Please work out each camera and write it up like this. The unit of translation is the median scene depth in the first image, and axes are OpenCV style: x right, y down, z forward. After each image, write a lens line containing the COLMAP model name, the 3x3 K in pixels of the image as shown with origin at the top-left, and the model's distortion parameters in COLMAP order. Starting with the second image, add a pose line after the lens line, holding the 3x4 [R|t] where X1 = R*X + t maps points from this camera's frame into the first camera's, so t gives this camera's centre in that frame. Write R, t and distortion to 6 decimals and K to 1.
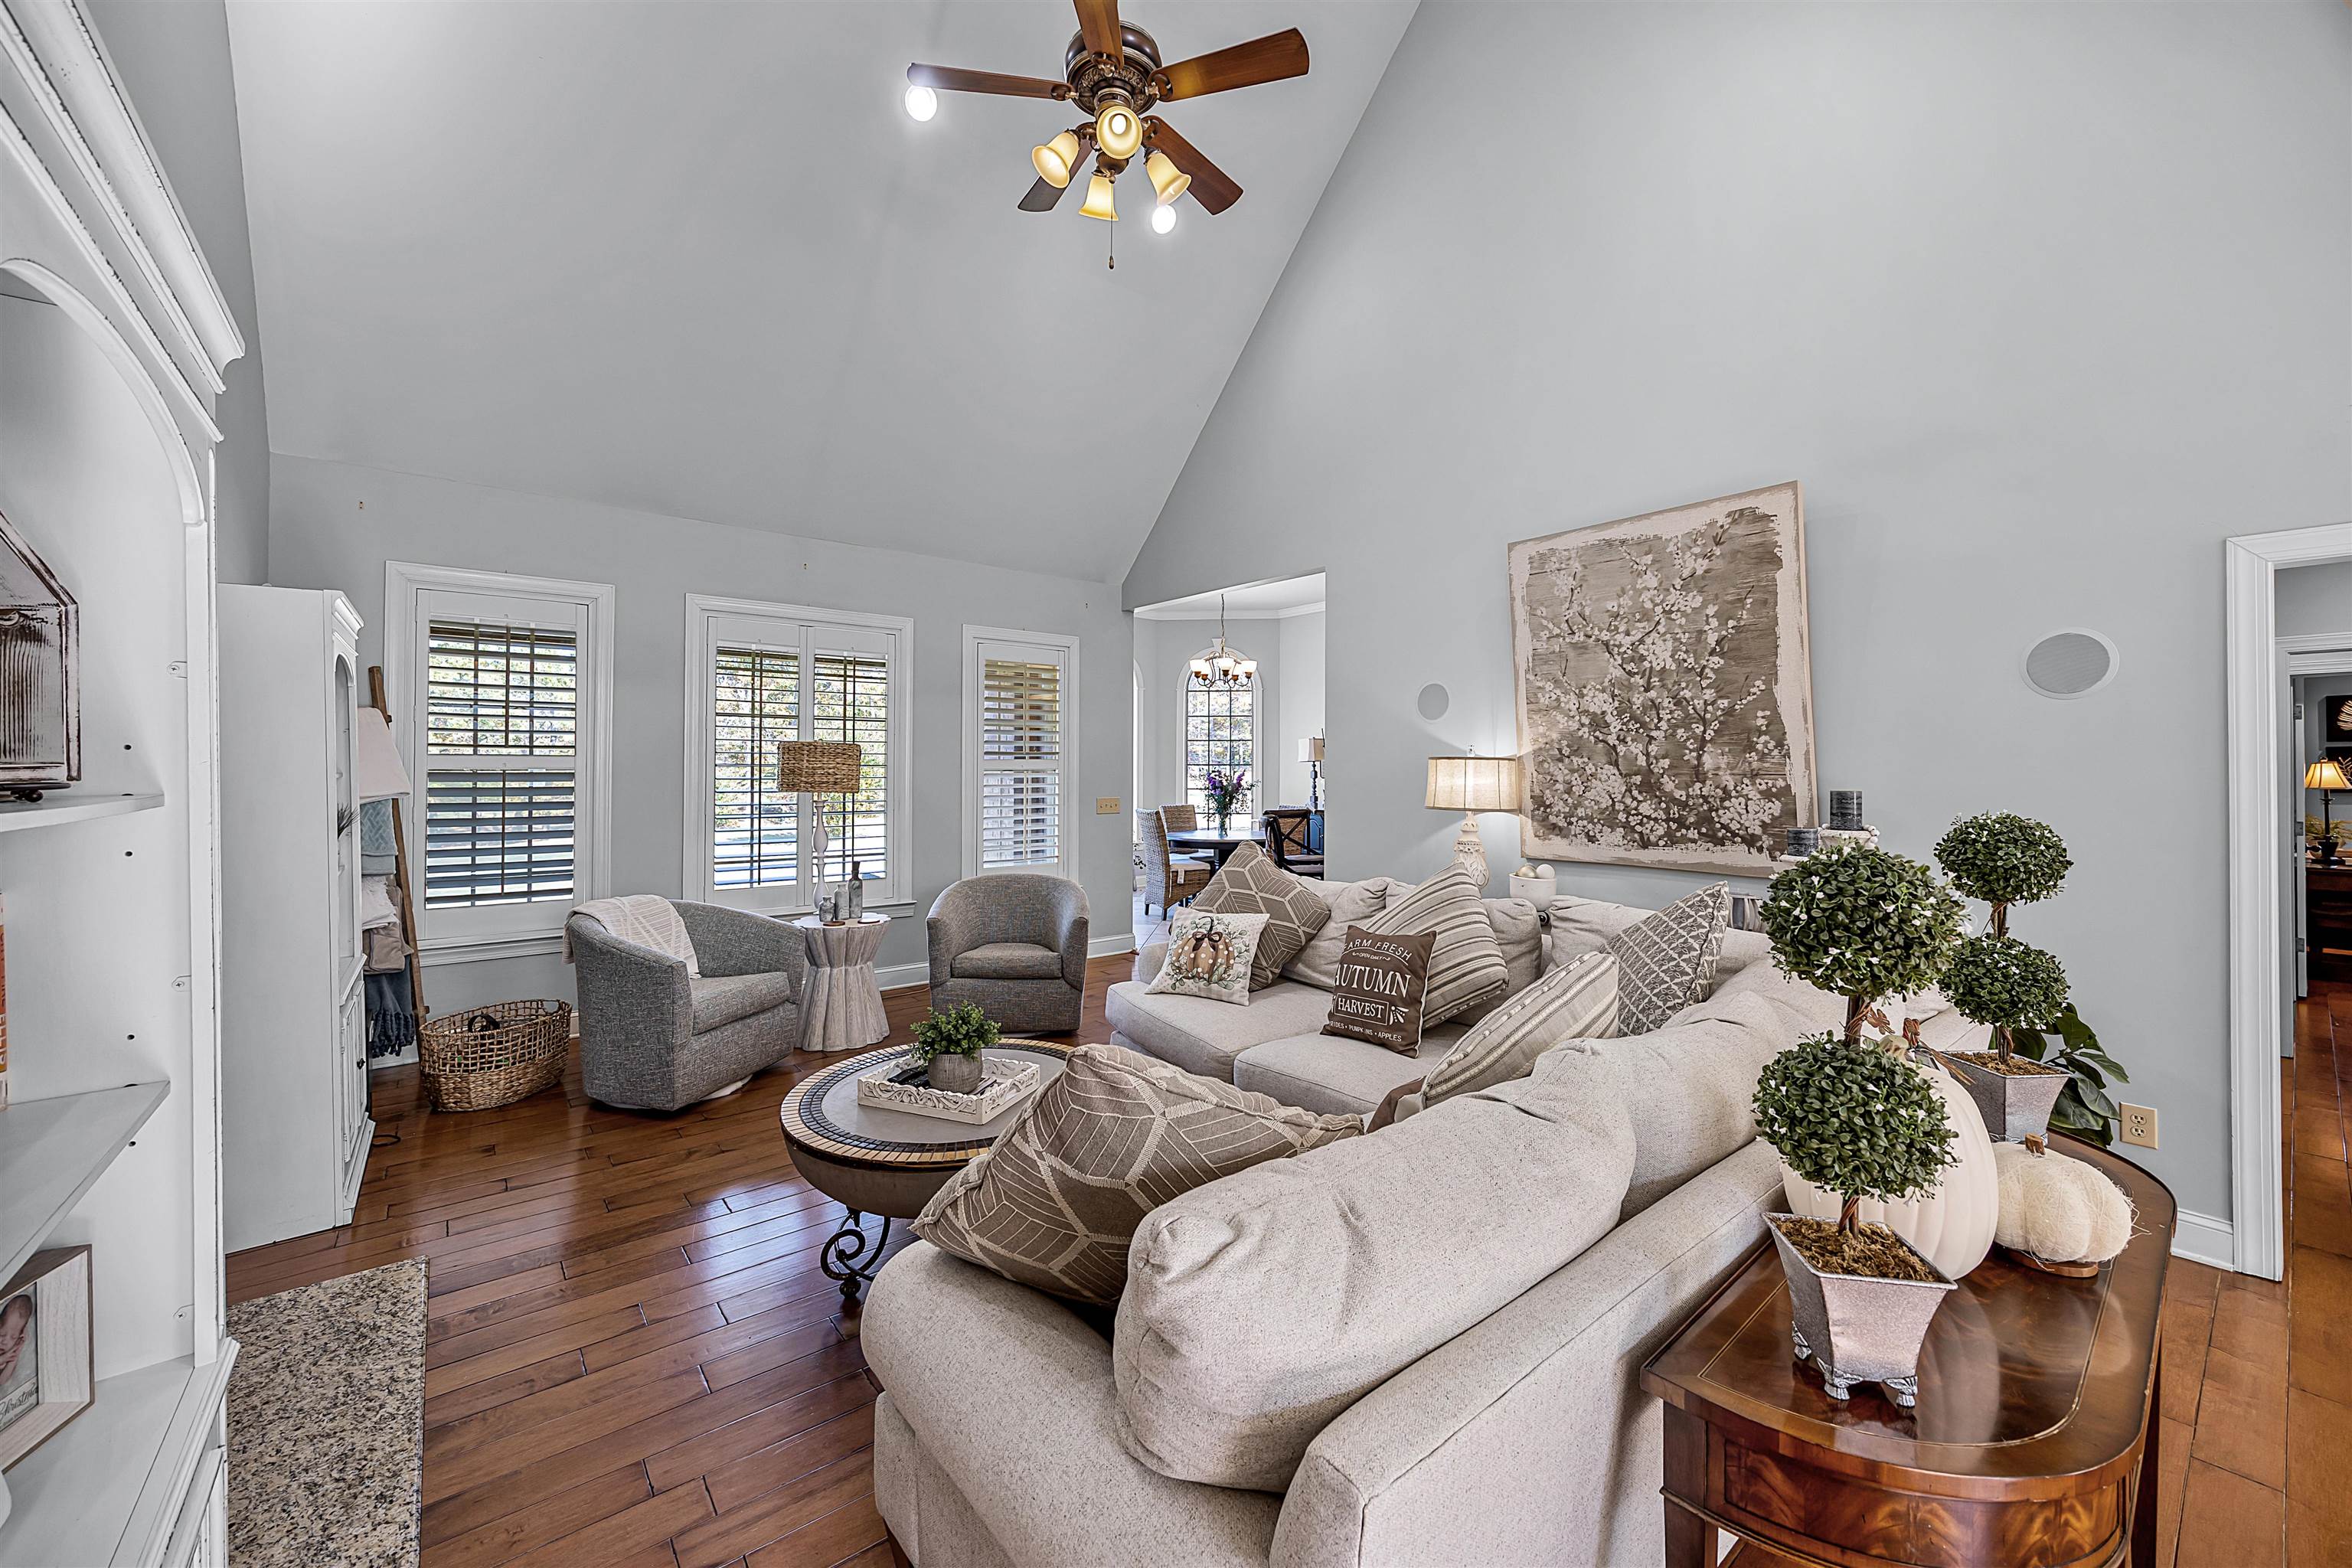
lens RADIAL K [[896.6, 0, 1176.5], [0, 896.6, 779.2], [0, 0, 1]] dist [0.001853, -0.000614]
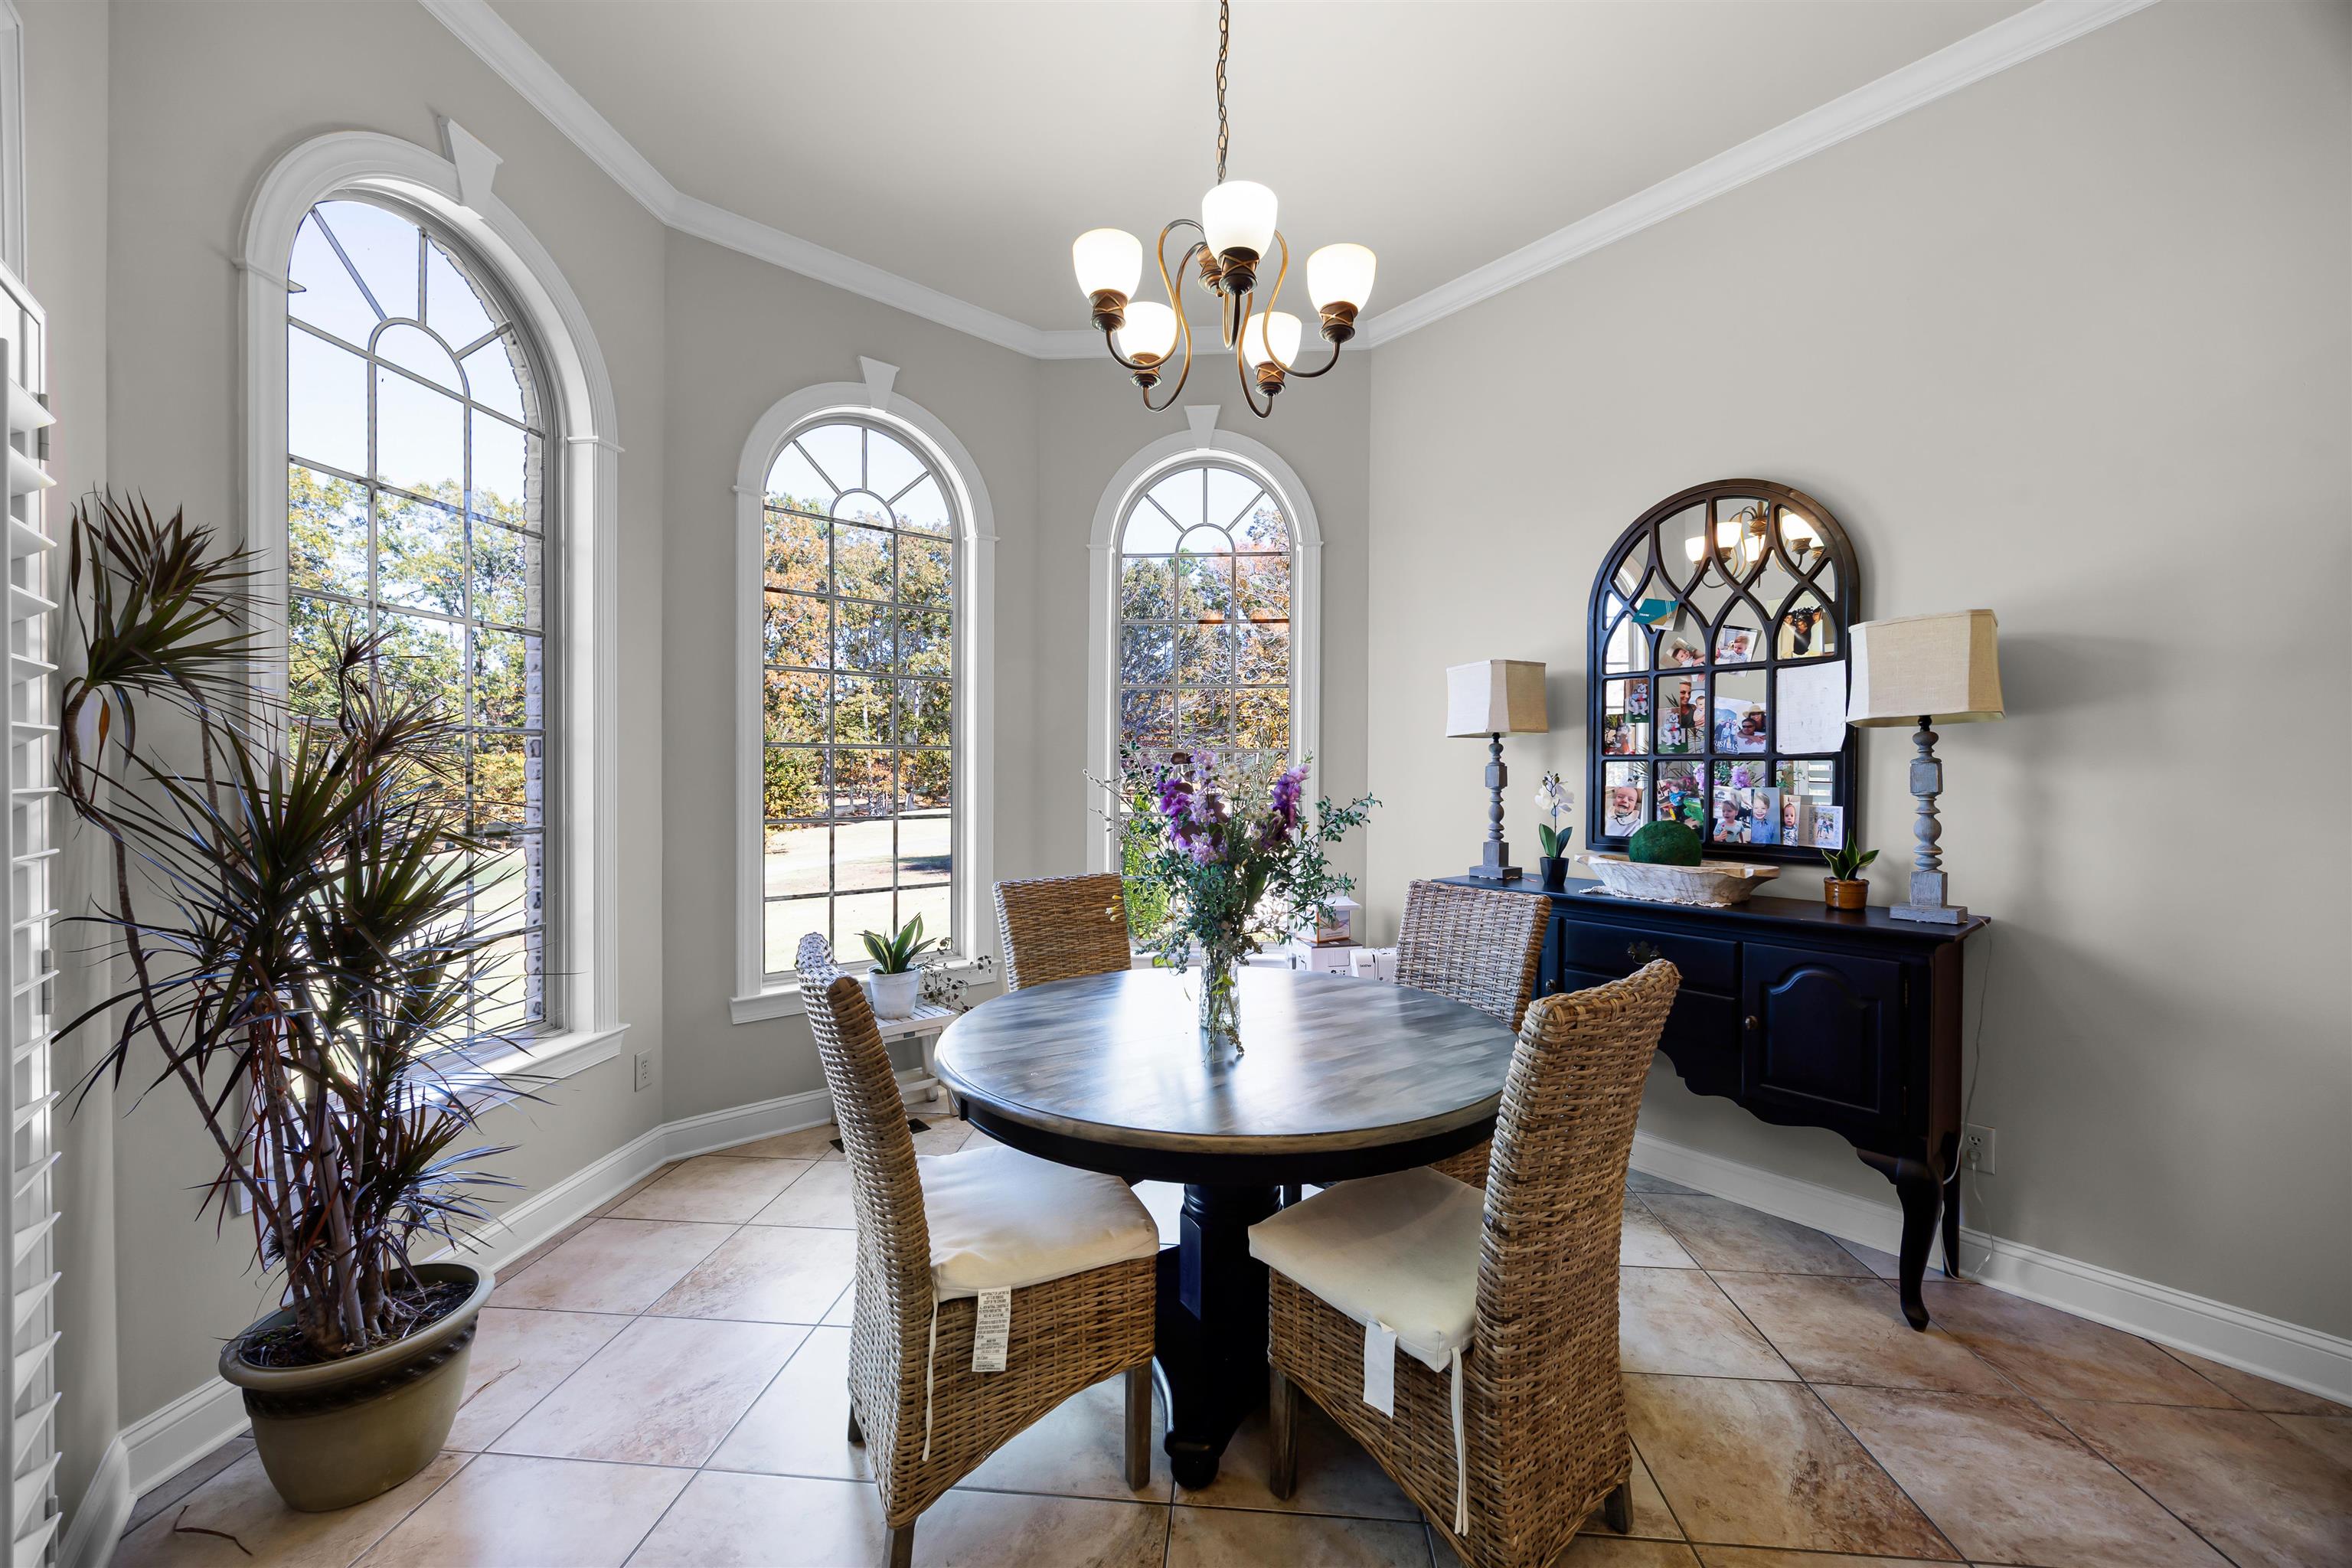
lens RADIAL K [[896.6, 0, 1173.0], [0, 896.6, 781.5], [0, 0, 1]] dist [0.001853, -0.000614]
pose [[0.999987, -0.000854, -0.005040, 0.039297], [0.000874, 0.999992, 0.004009, -0.005291], [0.005037, -0.004013, 0.999979, 0.737159]]
